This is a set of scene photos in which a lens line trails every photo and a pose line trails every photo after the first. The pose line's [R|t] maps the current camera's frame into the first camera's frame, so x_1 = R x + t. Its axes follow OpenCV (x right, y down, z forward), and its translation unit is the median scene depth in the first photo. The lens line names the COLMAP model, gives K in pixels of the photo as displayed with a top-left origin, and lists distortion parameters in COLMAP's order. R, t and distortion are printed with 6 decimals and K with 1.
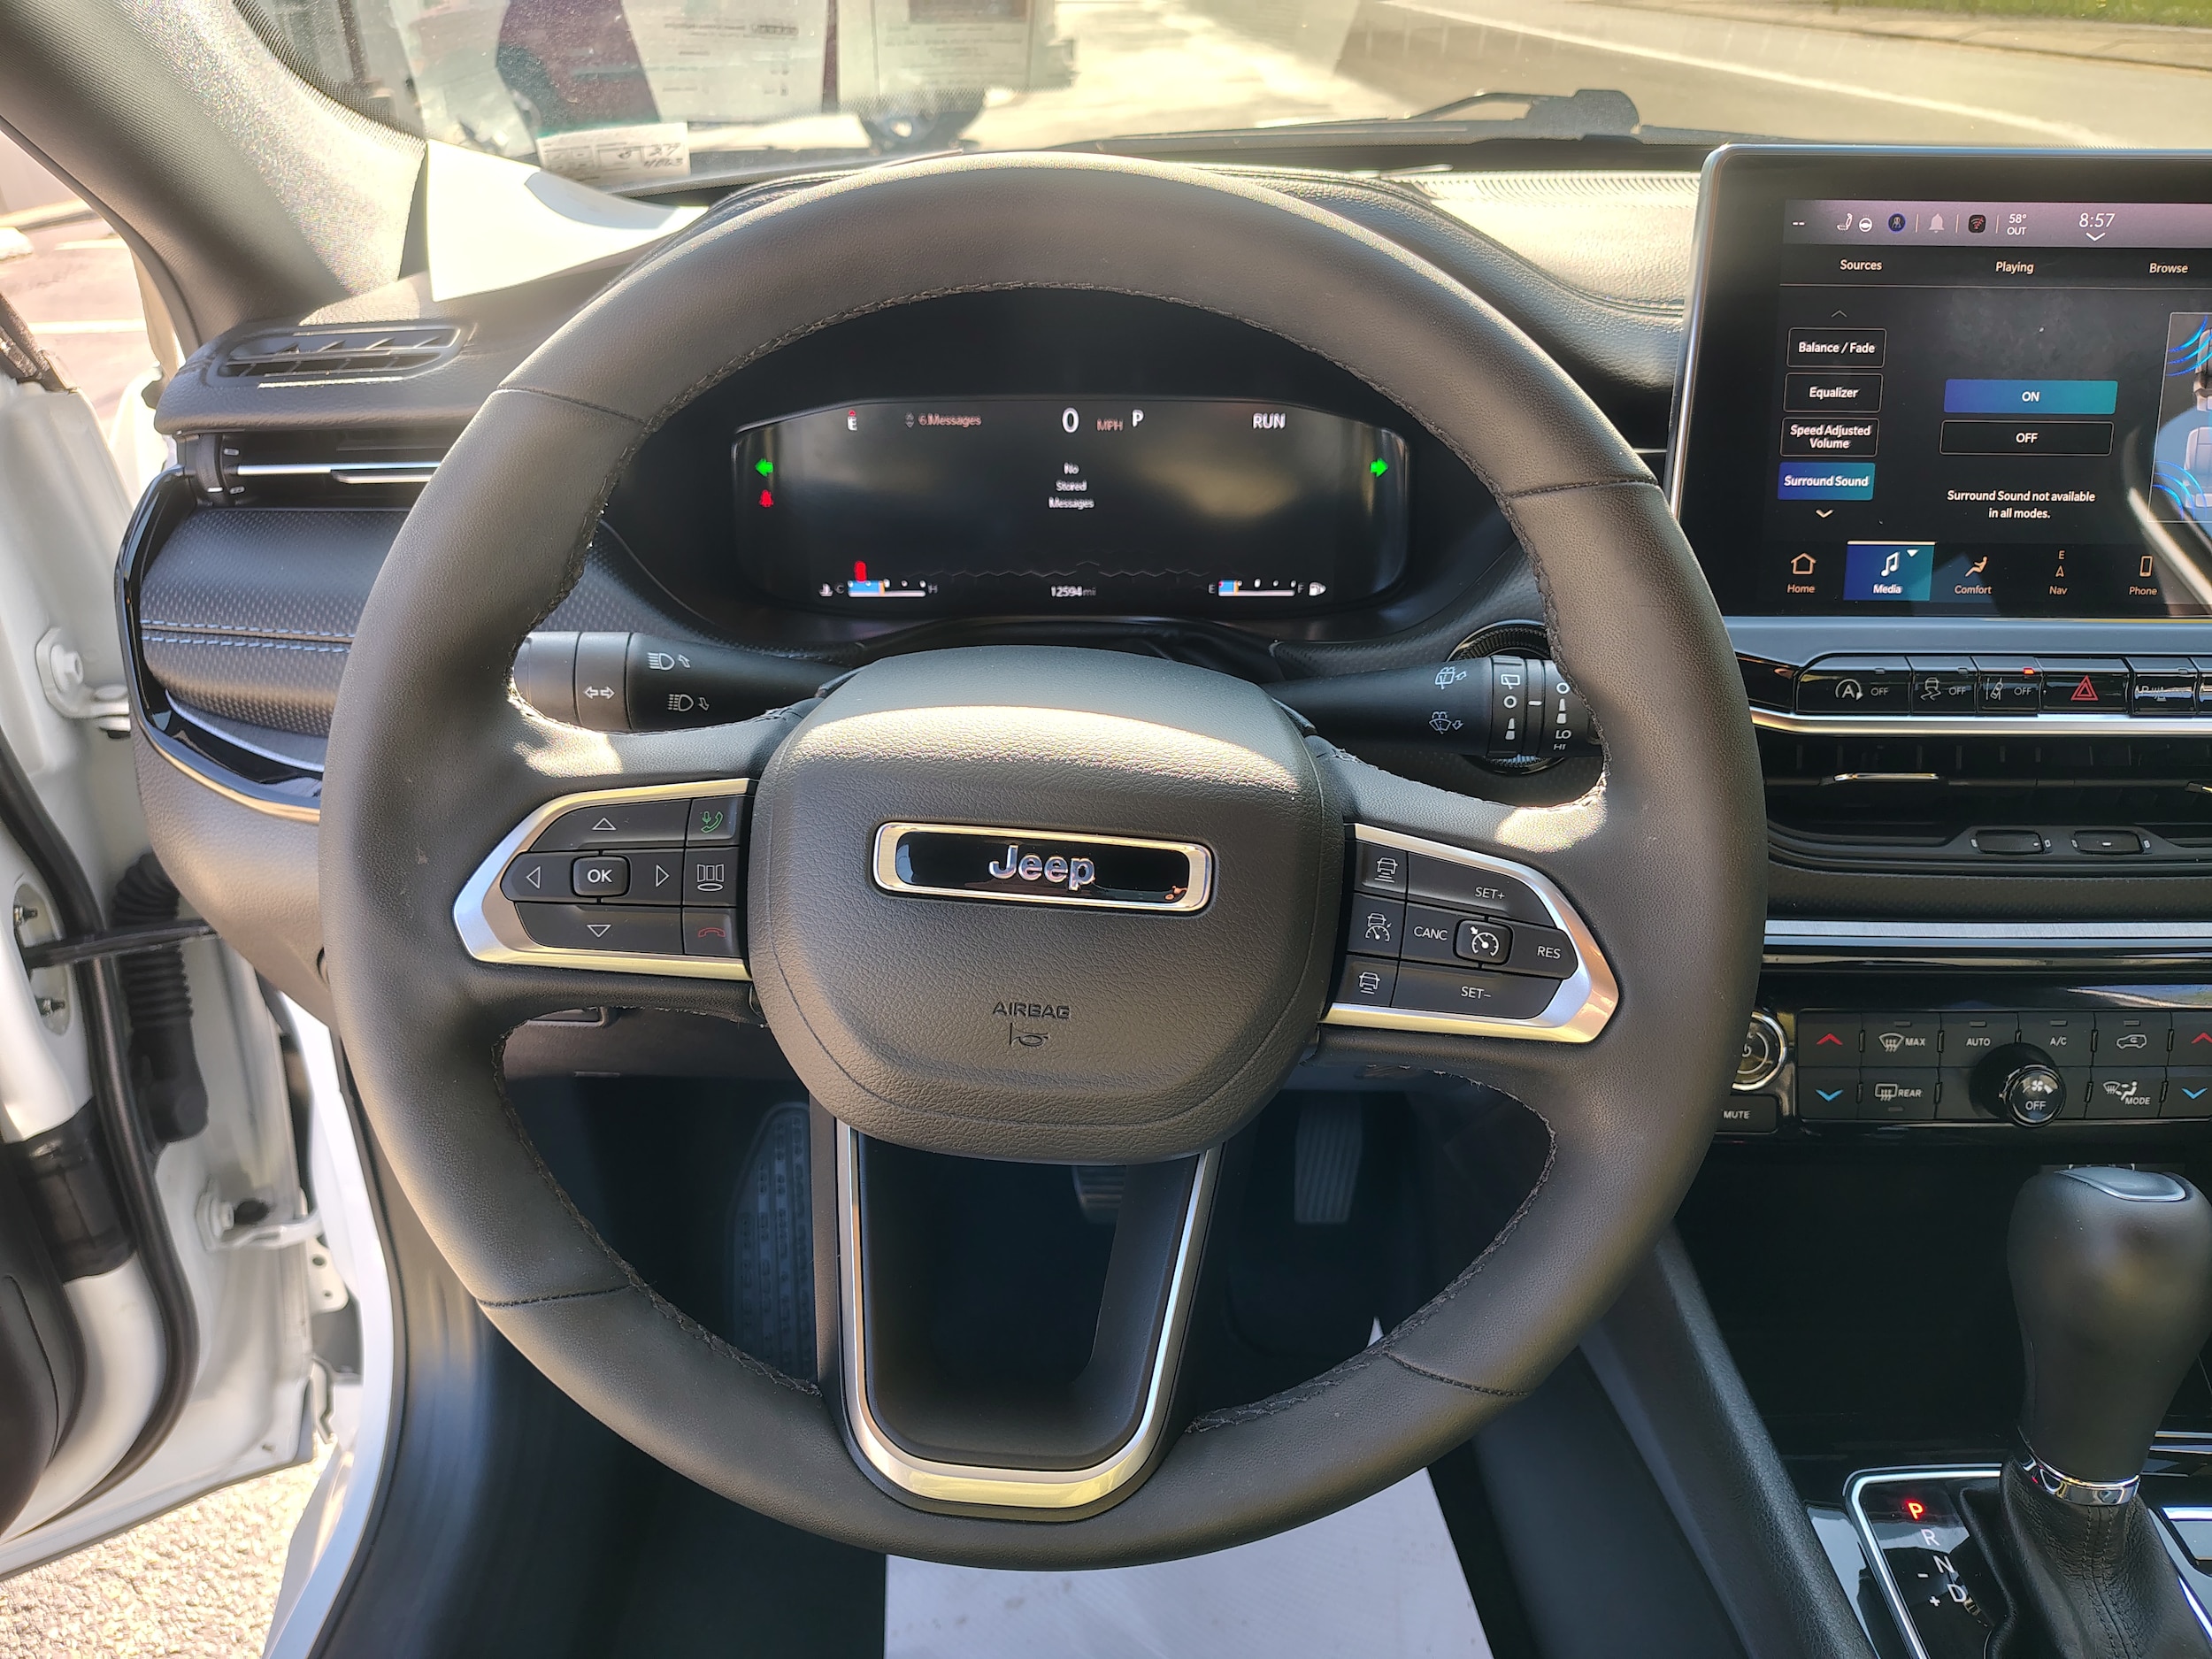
lens RADIAL K [[1536.4, 0, 1071.5], [0, 1536.4, 821.3], [0, 0, 1]] dist [-0.018029, 0.009253]
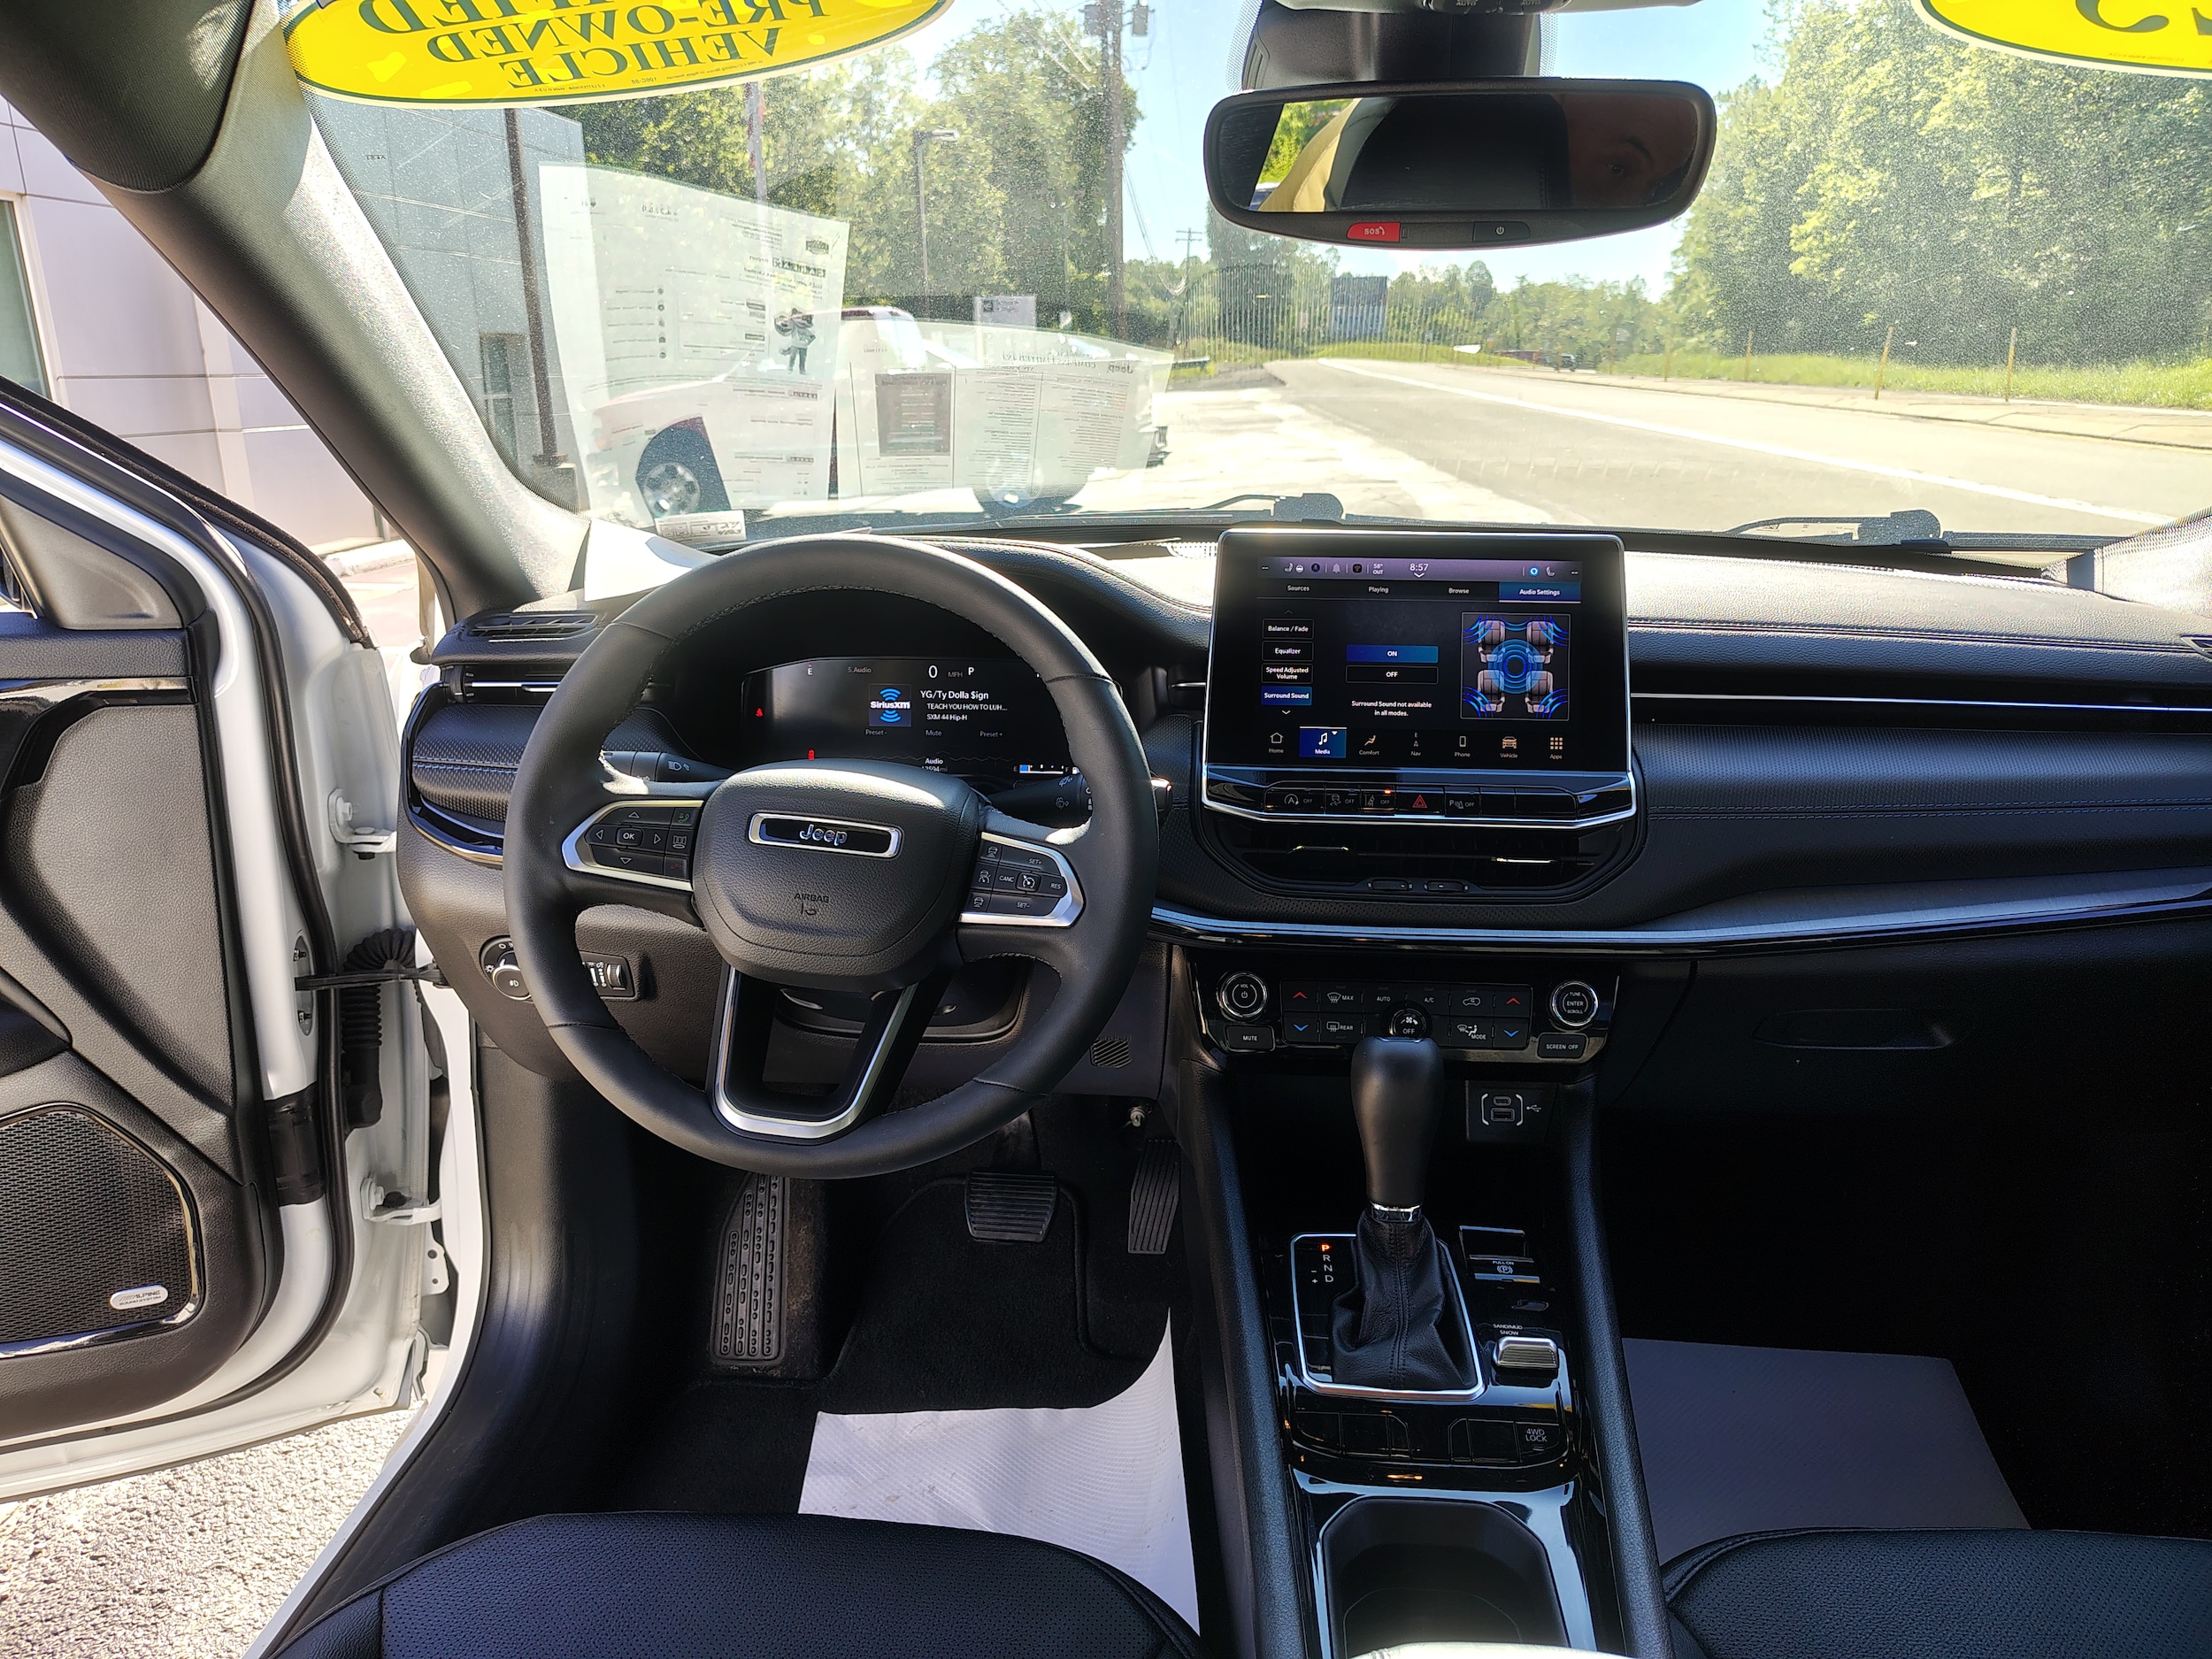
lens RADIAL K [[1574.7, 0, 1090.5], [0, 1574.7, 793.9], [0, 0, 1]] dist [0.052021, -0.069011]
pose [[0.997322, 0.018488, -0.070757, 0.472058], [-0.034136, 0.973338, -0.226820, 0.425491], [0.064677, 0.228628, 0.971363, -1.088149]]
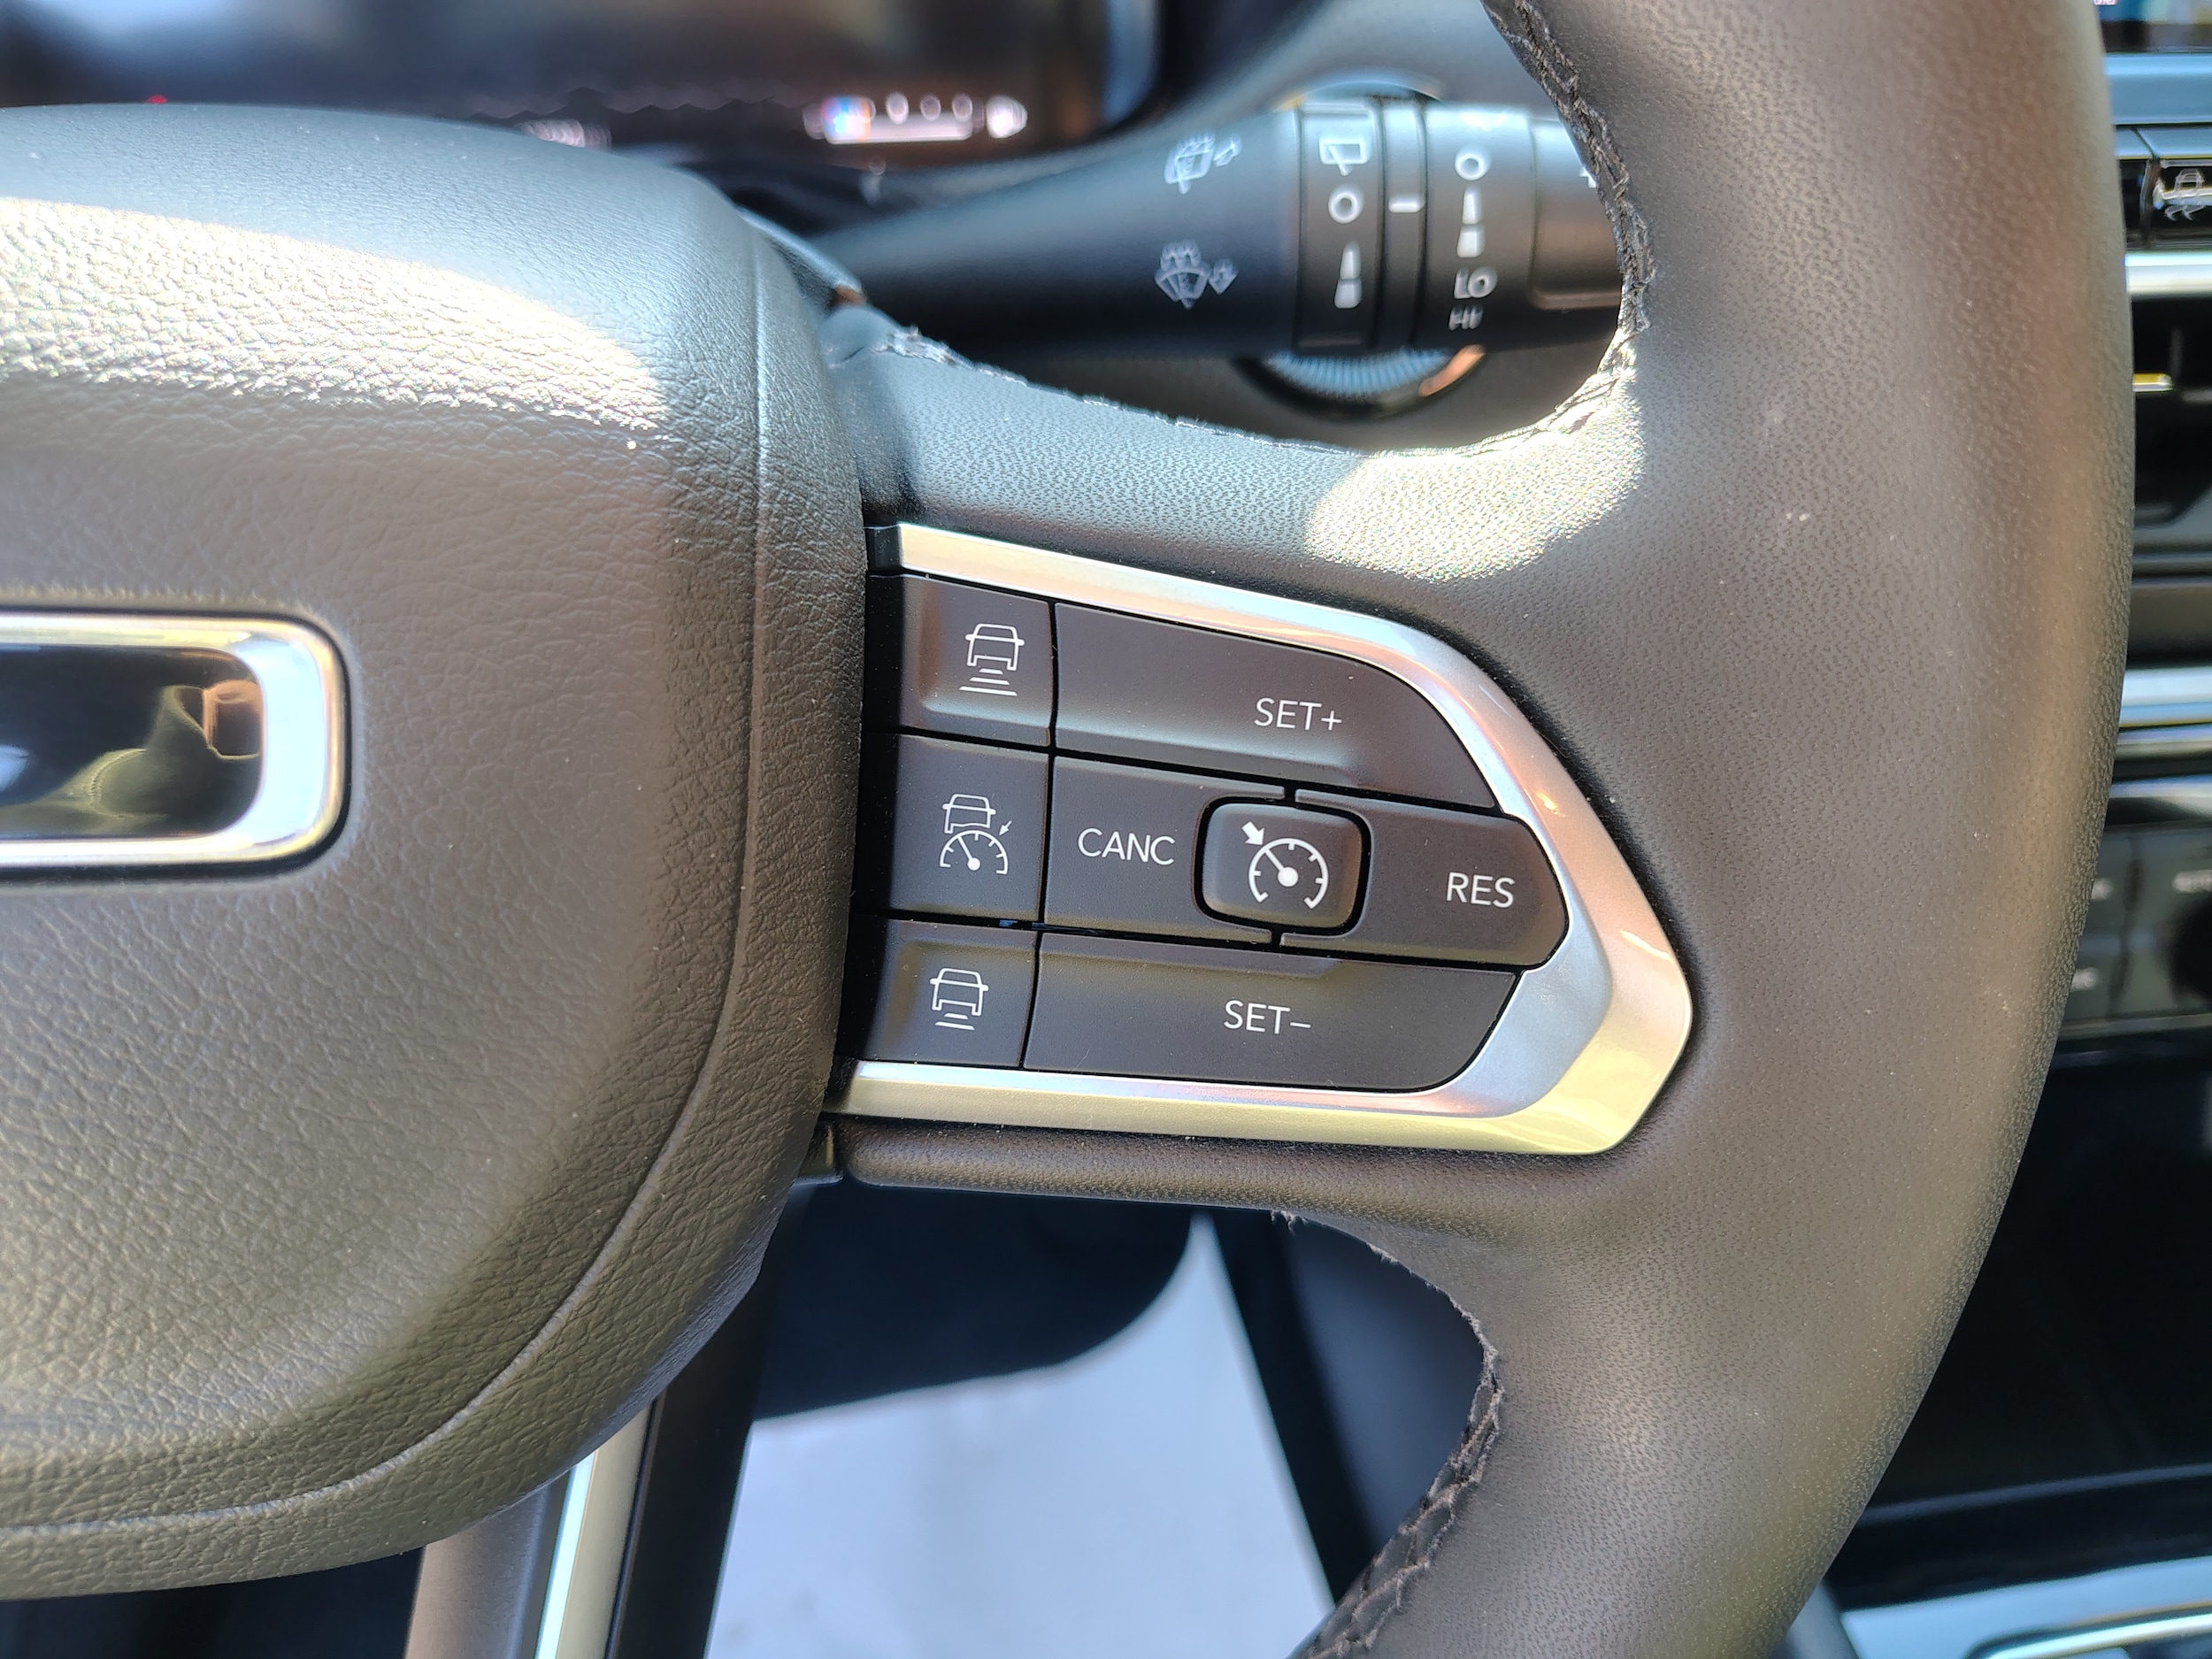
lens RADIAL K [[2010.6, 0, 1102.1], [0, 2010.6, 837.6], [0, 0, 1]] dist [0.100598, -0.200517]
pose [[0.986665, -0.066851, 0.148405, 0.153344], [0.045919, 0.989052, 0.140244, 0.009853], [-0.156155, -0.131559, 0.978932, 0.538388]]
